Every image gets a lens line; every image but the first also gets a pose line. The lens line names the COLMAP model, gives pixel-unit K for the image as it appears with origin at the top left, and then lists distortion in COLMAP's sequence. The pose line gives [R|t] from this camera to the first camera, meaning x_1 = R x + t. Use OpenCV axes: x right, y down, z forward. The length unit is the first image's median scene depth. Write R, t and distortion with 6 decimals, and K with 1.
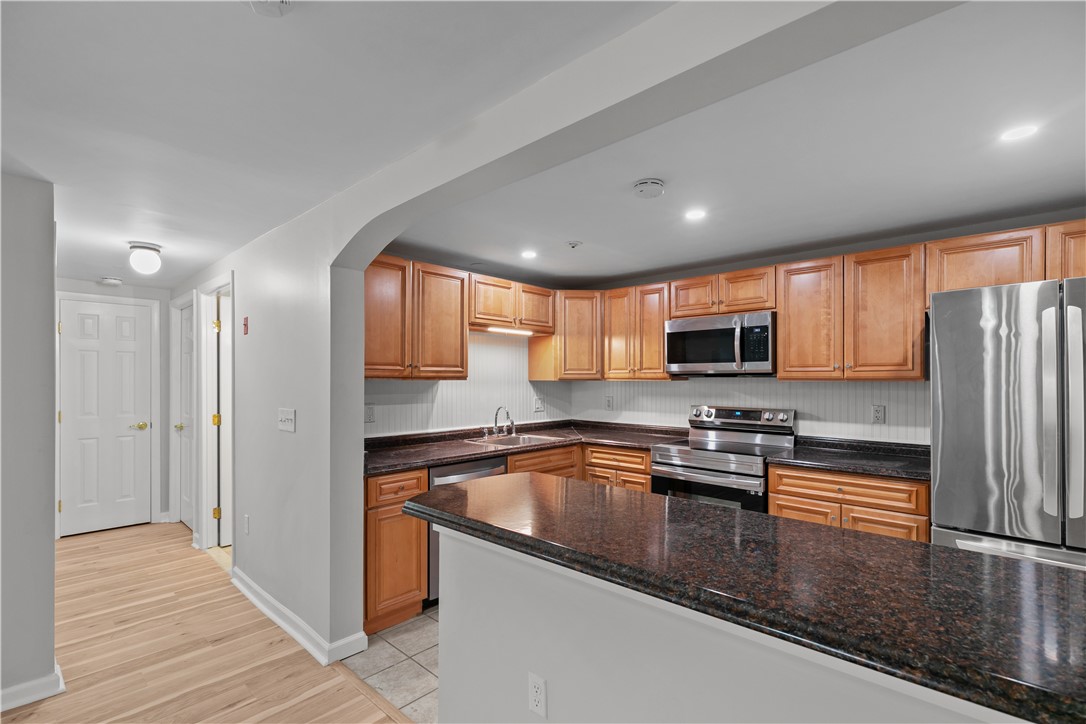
lens RADIAL K [[491.7, 0, 542.2], [0, 491.7, 379.6], [0, 0, 1]] dist [0.005624, -0.000993]
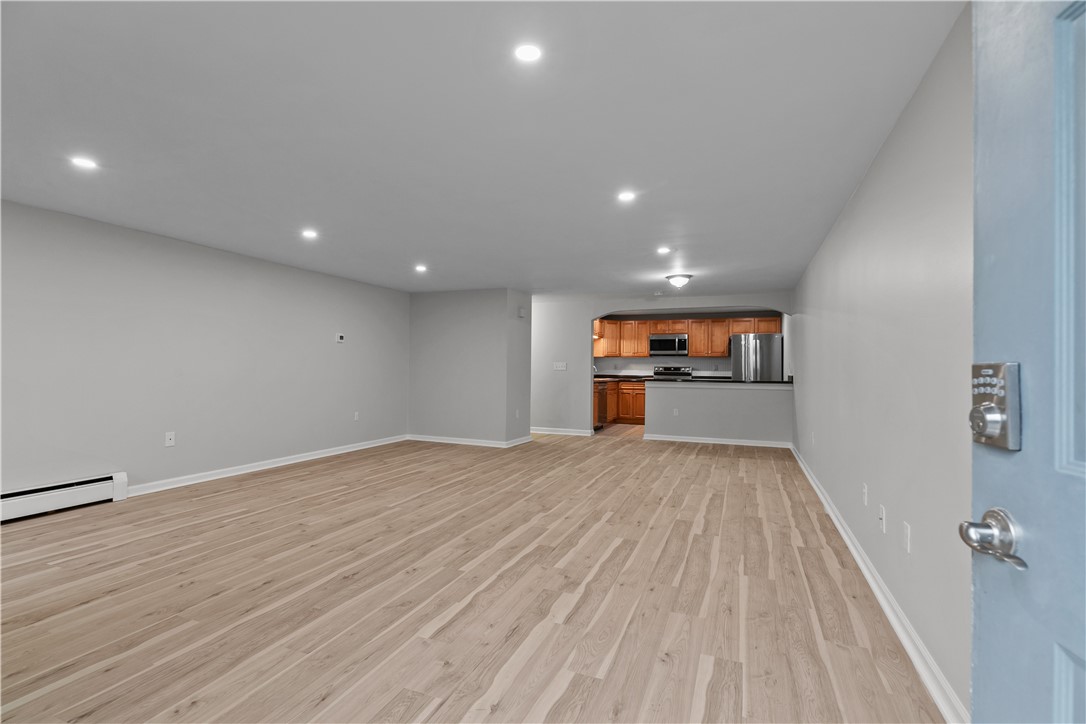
lens RADIAL K [[513.2, 0, 541.5], [0, 513.2, 357.2], [0, 0, 1]] dist [-0.001045, -0.000664]
pose [[0.933380, 0.016238, 0.358521, -1.368190], [-0.008500, 0.999696, -0.023149, 0.076870], [-0.358788, 0.018559, 0.933235, -1.486265]]
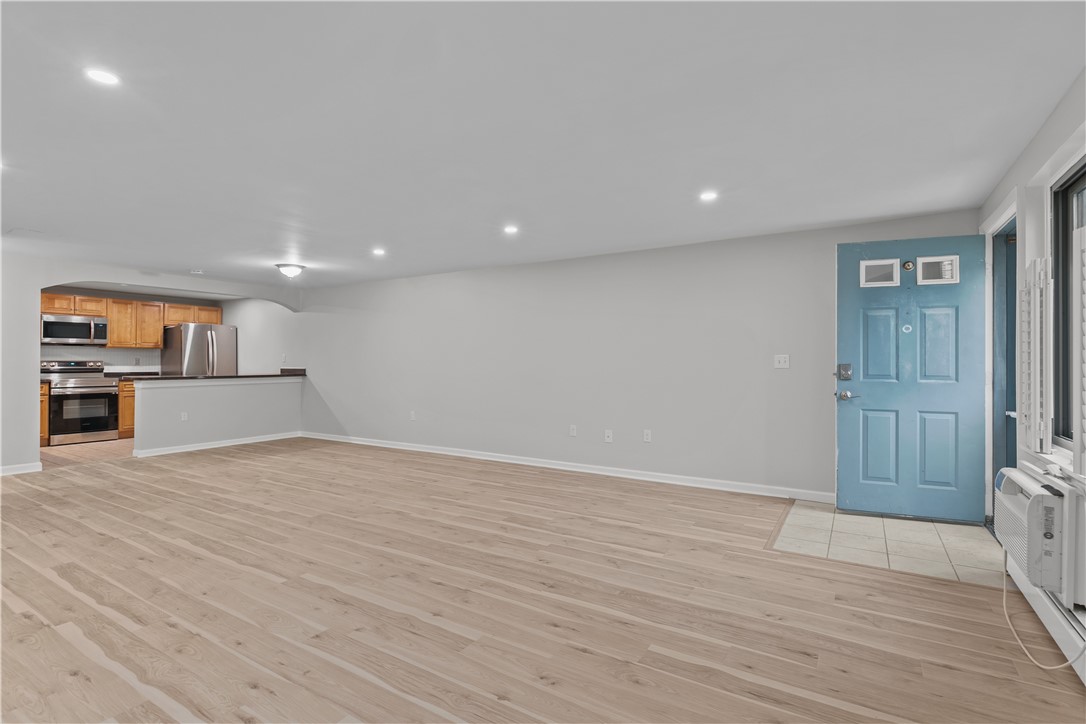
lens RADIAL K [[513.2, 0, 541.4], [0, 513.2, 359.4], [0, 0, 1]] dist [-0.001045, -0.000664]
pose [[-0.188930, 0.004276, 0.981981, -2.082349], [0.002236, 0.999990, -0.003924, 0.064654], [-0.981988, 0.001455, -0.188938, -0.513712]]
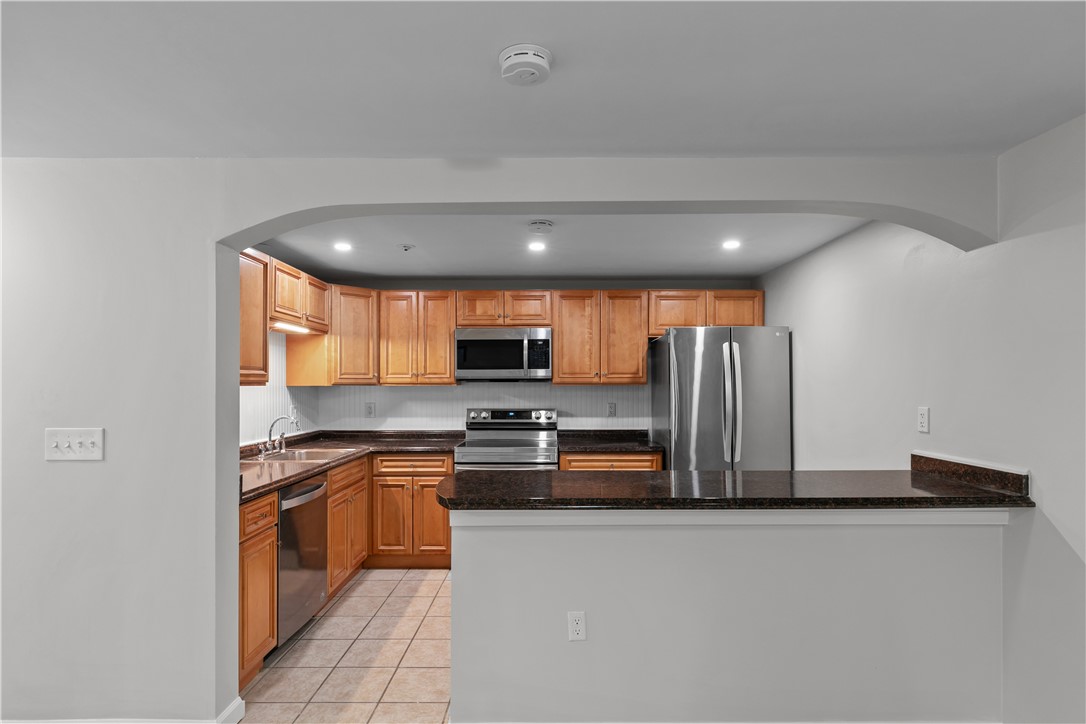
lens RADIAL K [[570.8, 0, 544.4], [0, 570.8, 379.5], [0, 0, 1]] dist [-0.001840, 0.000132]
pose [[0.737809, 0.003103, 0.675003, -0.441934], [0.002588, 0.999969, -0.007425, -0.000809], [-0.675005, 0.007225, 0.737778, -0.023966]]
